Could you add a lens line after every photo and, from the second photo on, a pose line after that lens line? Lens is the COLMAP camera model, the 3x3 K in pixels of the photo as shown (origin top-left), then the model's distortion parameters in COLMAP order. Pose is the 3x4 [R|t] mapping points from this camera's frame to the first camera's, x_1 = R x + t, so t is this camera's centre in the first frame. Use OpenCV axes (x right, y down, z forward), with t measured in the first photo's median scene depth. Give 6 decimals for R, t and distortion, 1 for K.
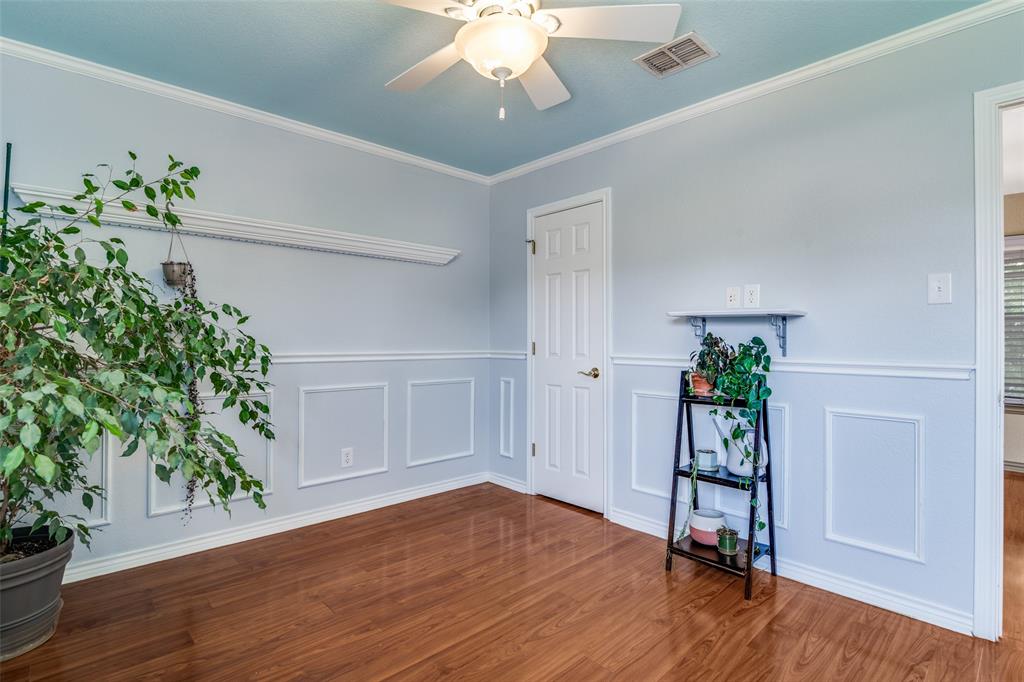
lens RADIAL K [[508.4, 0, 517.7], [0, 508.4, 333.6], [0, 0, 1]] dist [-0.000567, -0.000211]
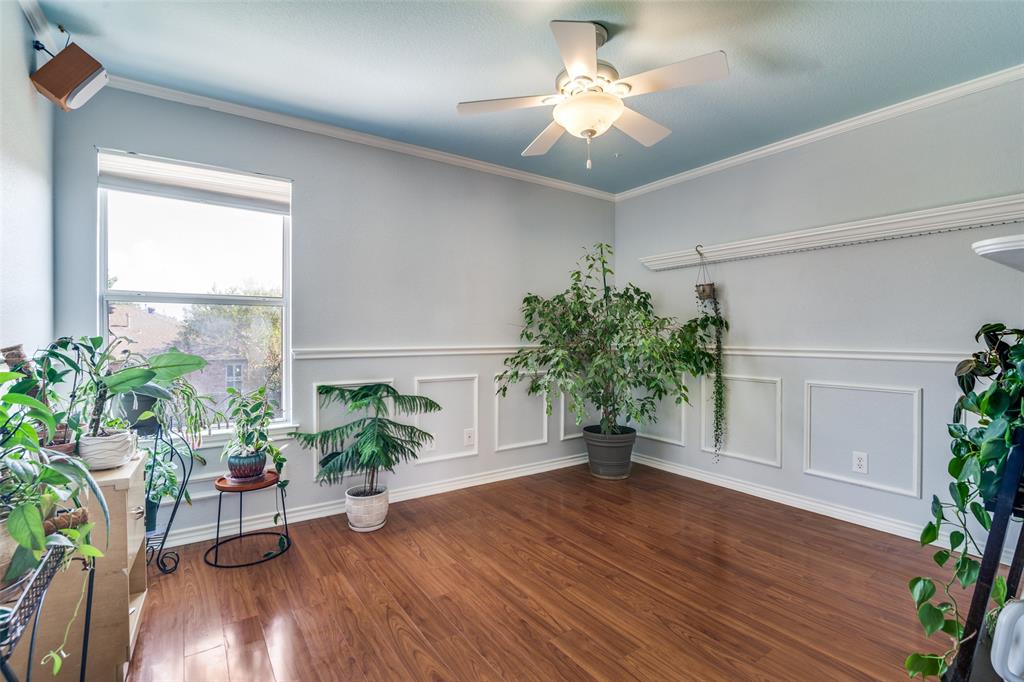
lens RADIAL K [[480.4, 0, 516.5], [0, 480.4, 345.1], [0, 0, 1]] dist [-0.005803, 0.000175]
pose [[-0.159235, 0.002255, -0.987238, 0.809015], [0.007278, 0.999973, 0.001110, 0.031604], [0.987214, -0.007009, -0.159247, 0.677855]]
